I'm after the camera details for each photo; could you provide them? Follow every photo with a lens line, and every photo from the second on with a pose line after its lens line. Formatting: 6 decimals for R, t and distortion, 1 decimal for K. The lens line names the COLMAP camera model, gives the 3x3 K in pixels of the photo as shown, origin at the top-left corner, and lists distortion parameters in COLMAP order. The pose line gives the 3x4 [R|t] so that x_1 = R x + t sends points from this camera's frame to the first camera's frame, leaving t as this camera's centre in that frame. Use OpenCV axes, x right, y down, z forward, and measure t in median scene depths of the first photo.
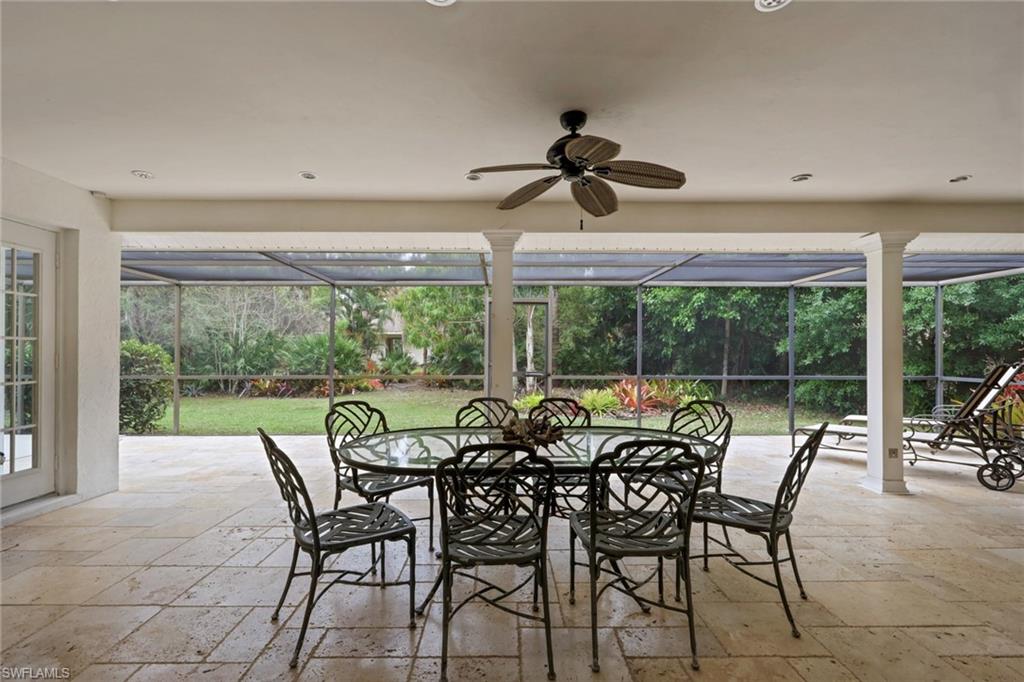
lens RADIAL K [[487.5, 0, 512.0], [0, 487.5, 341.0], [0, 0, 1]] dist [-0.004166, 0.000039]
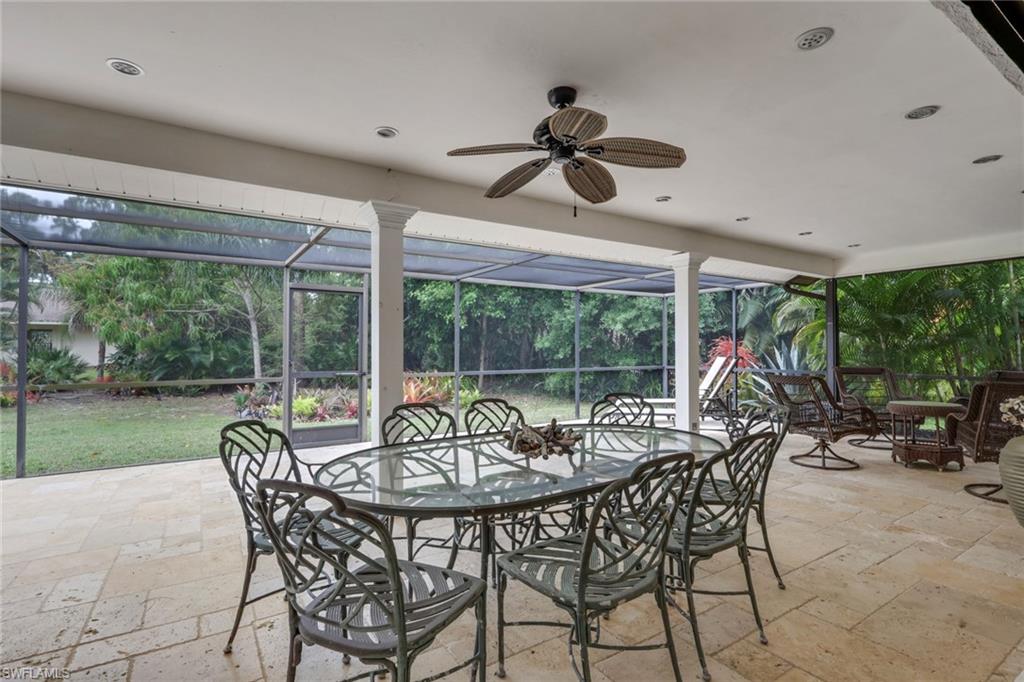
lens RADIAL K [[487.5, 0, 512.0], [0, 487.5, 341.0], [0, 0, 1]] dist [-0.004166, 0.000039]
pose [[0.840678, 0.005621, 0.541506, -0.138609], [-0.009432, 0.999946, 0.004264, 0.002060], [-0.541453, -0.008692, 0.840686, 0.083225]]
